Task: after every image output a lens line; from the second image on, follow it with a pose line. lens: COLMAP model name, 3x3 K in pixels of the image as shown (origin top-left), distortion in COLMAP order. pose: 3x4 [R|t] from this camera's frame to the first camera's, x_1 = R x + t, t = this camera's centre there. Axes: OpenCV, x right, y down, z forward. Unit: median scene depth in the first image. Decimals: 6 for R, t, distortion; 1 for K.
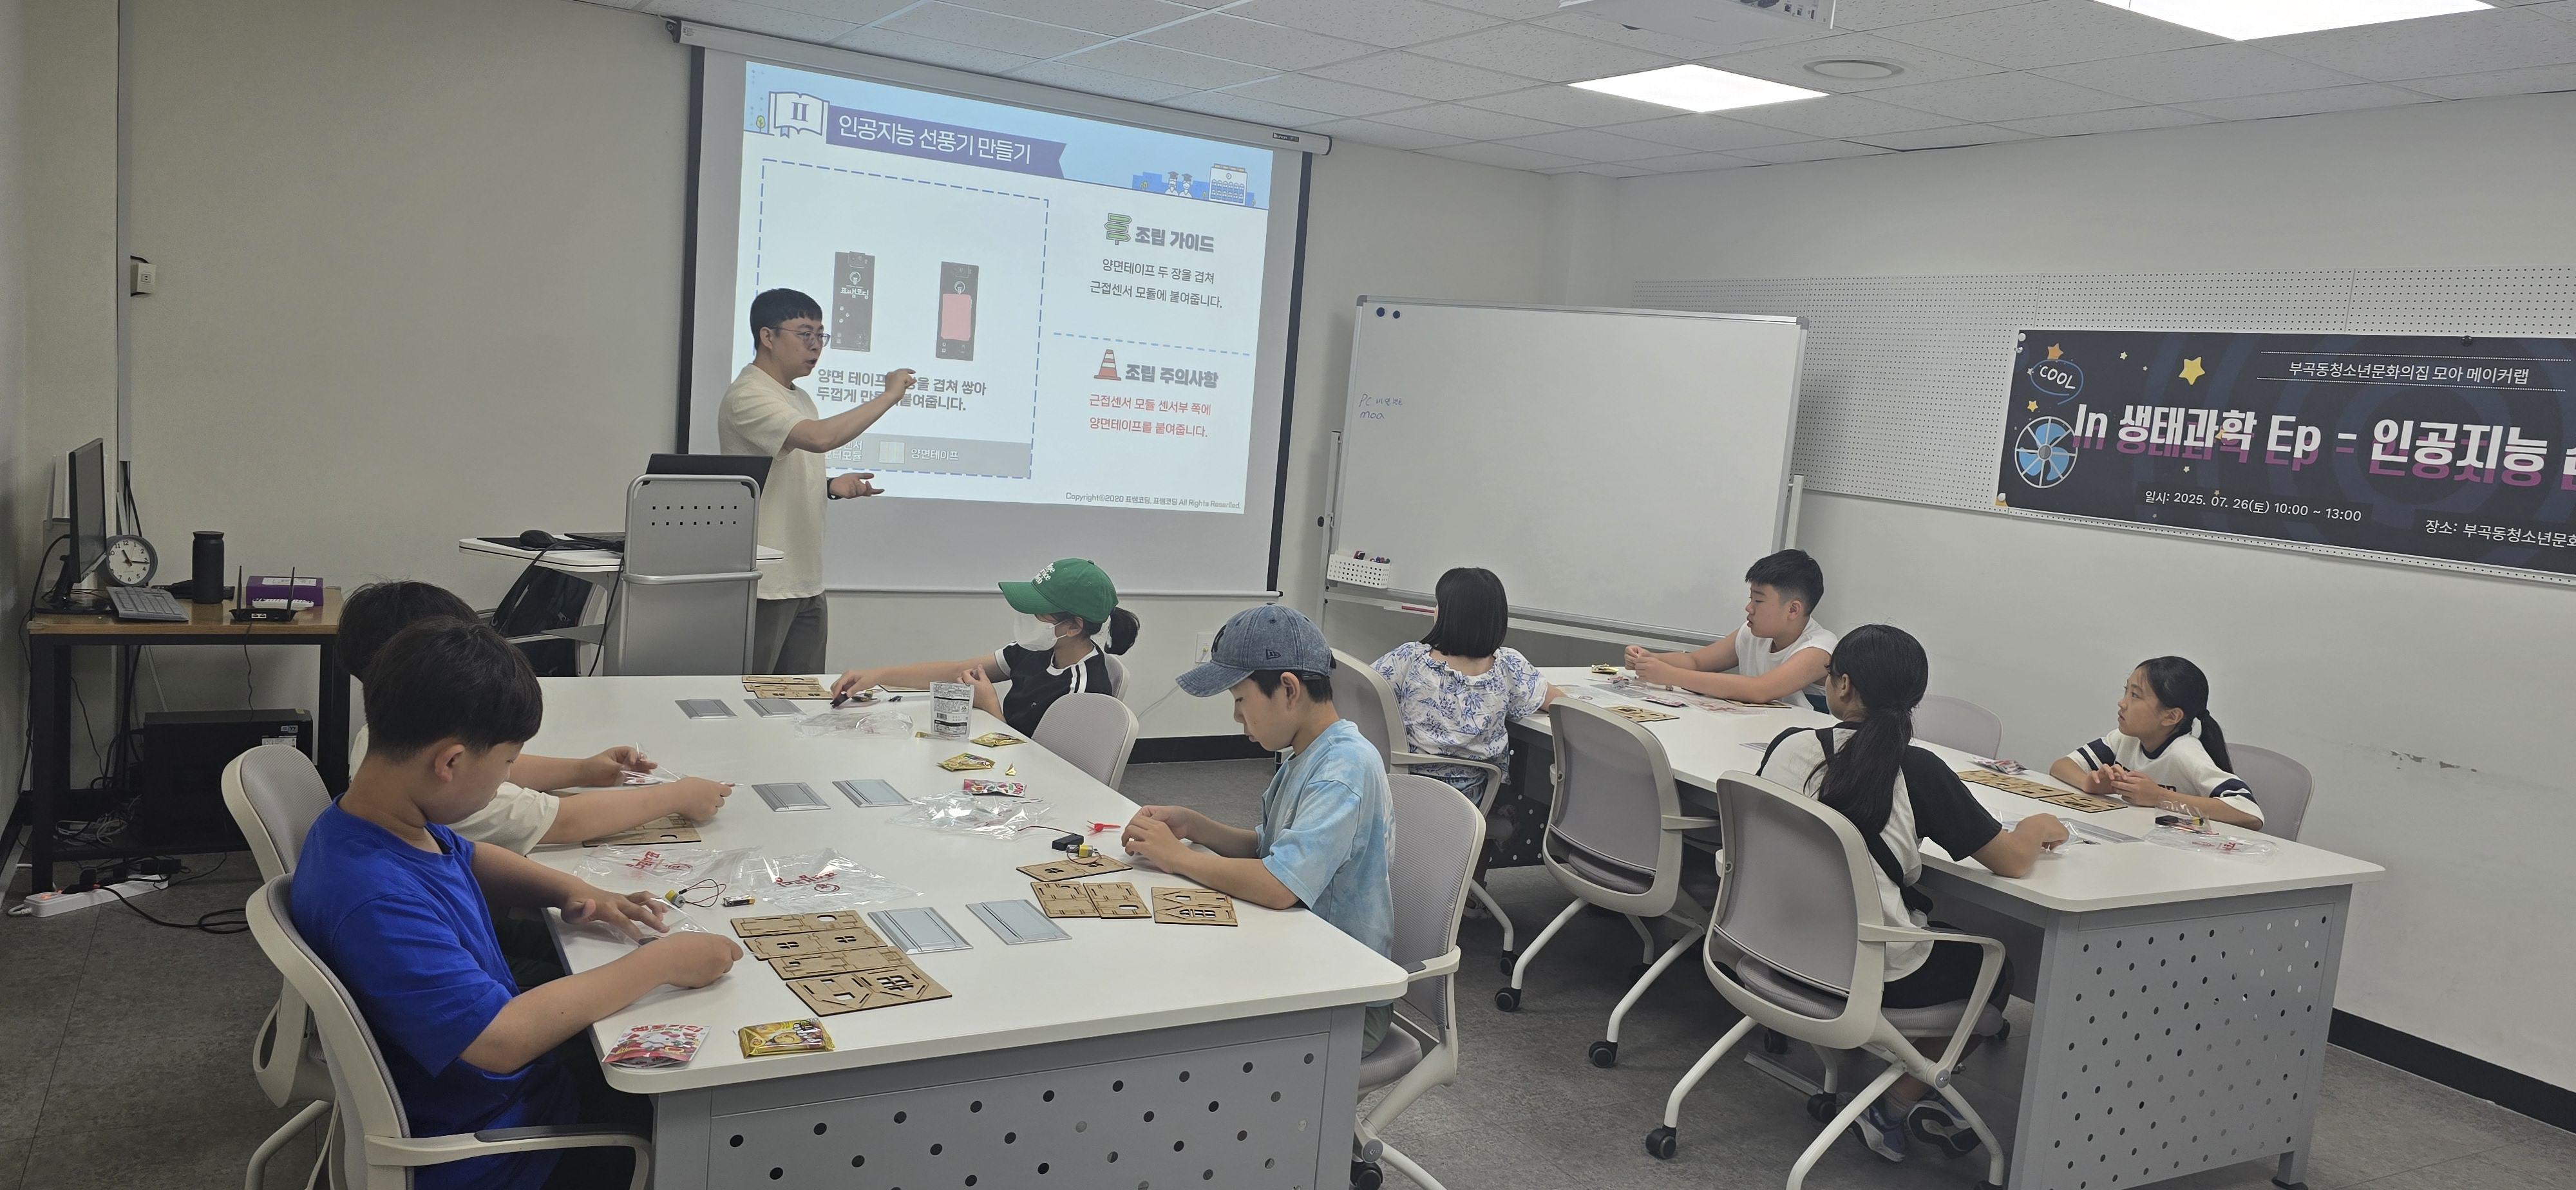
lens RADIAL K [[1790.9, 0, 1288.0], [0, 1790.9, 595.0], [0, 0, 1]] dist [0.076398, -0.072747]
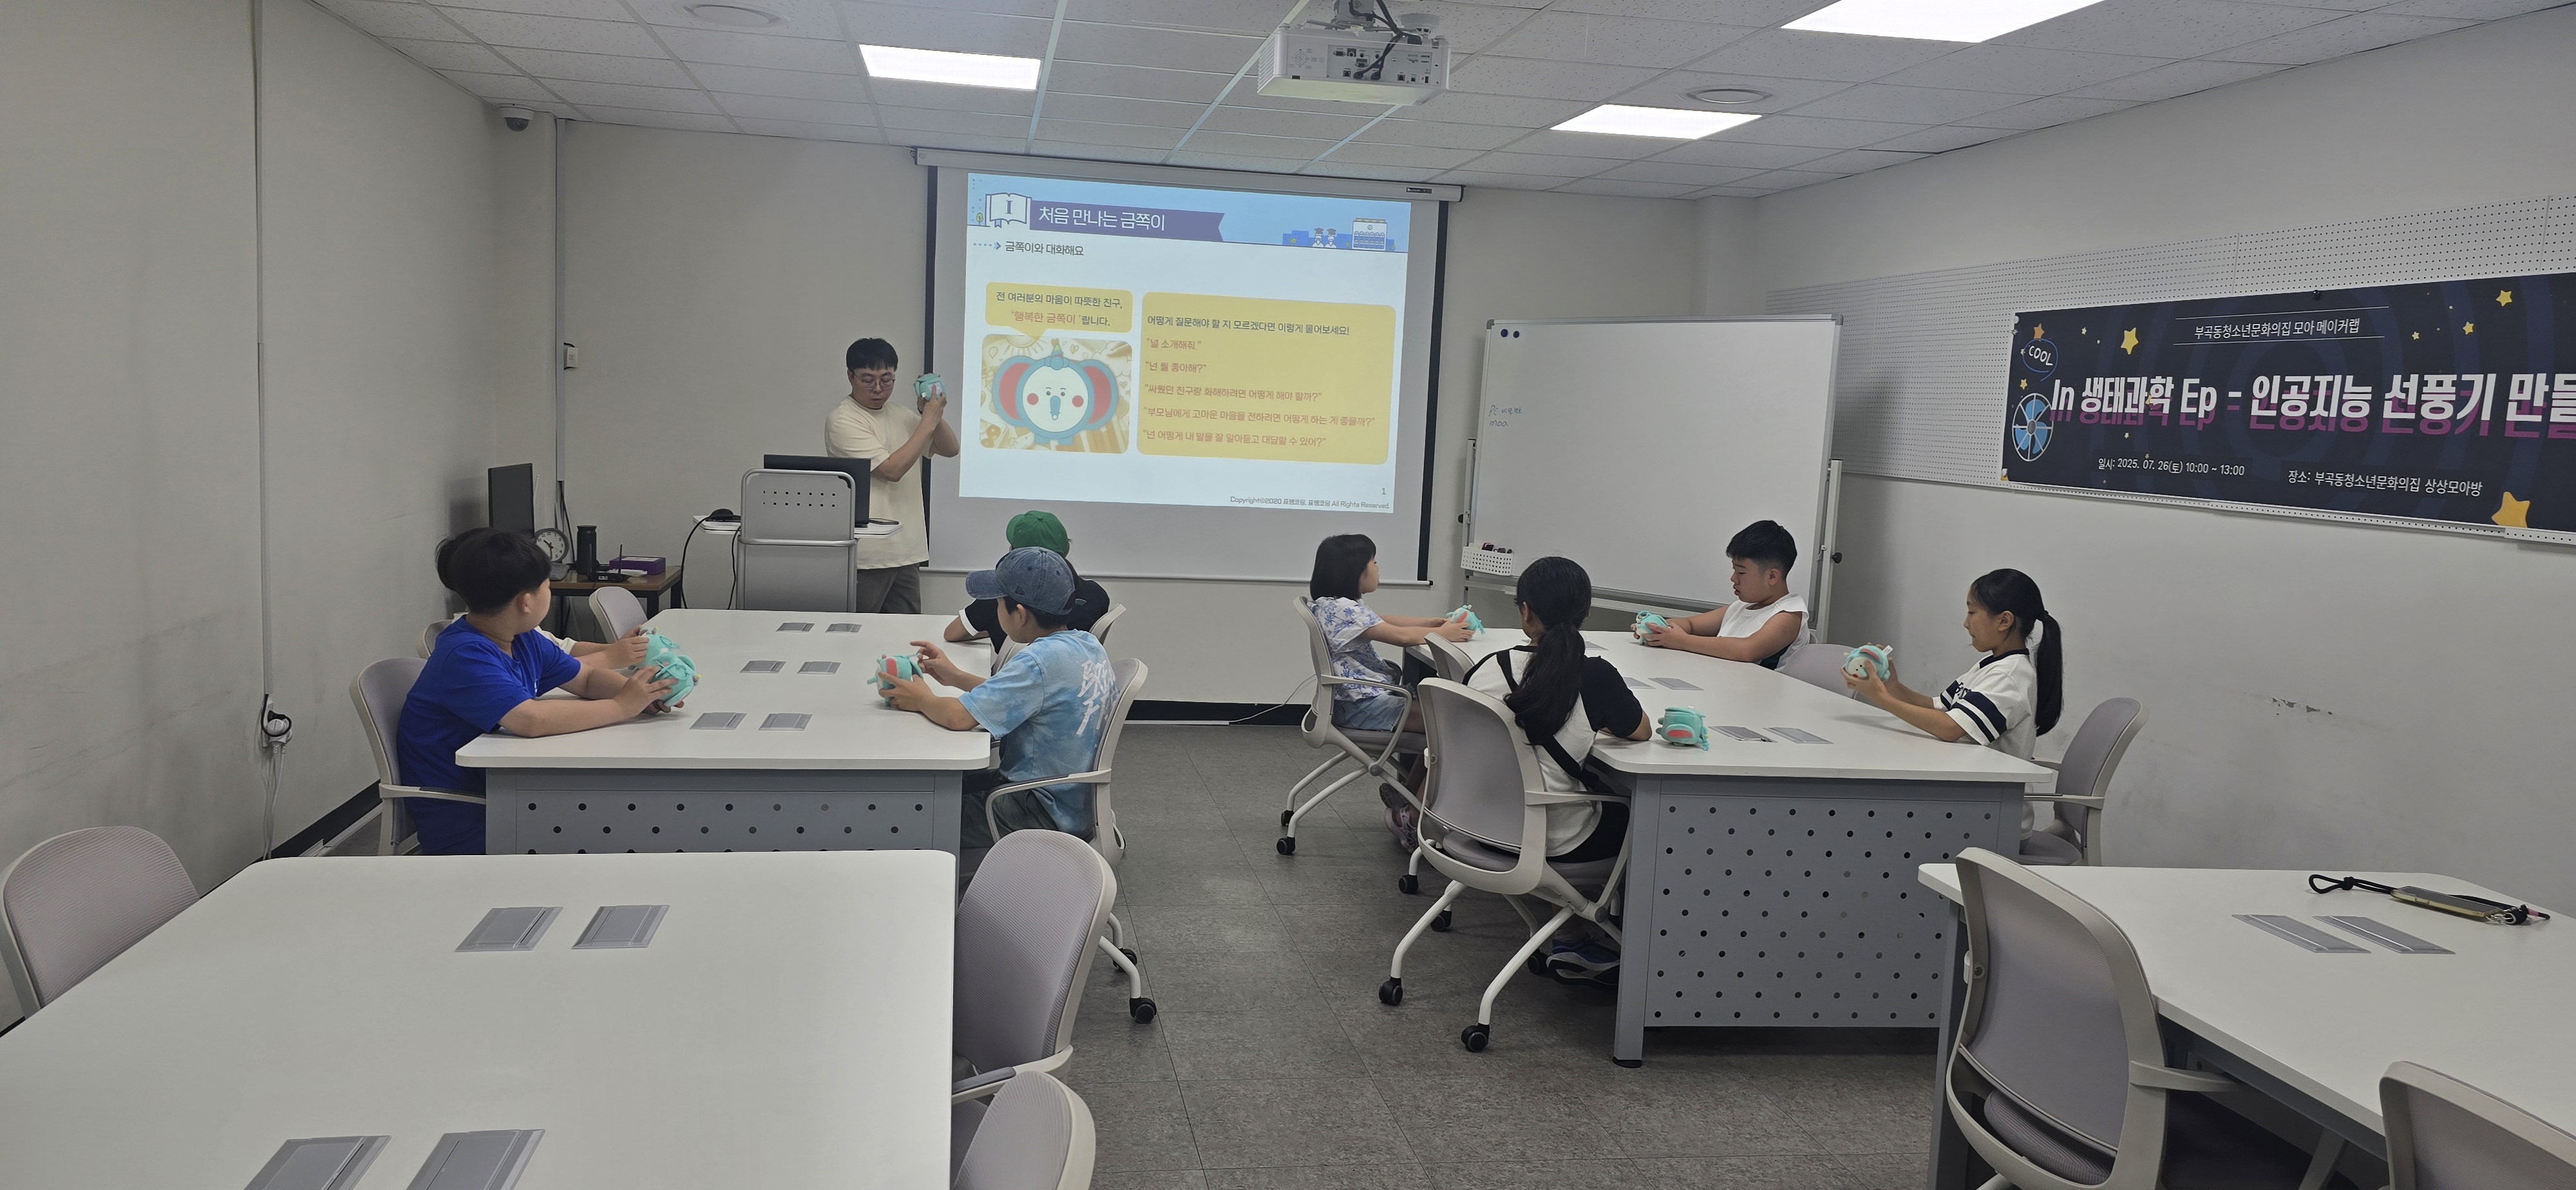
lens RADIAL K [[1827.8, 0, 1251.8], [0, 1827.8, 572.8], [0, 0, 1]] dist [0.085952, -0.087365]
pose [[0.927364, -0.009358, -0.374043, 0.436938], [-0.008952, 0.998846, -0.047184, 0.065652], [0.374053, 0.047106, 0.926210, -0.172670]]
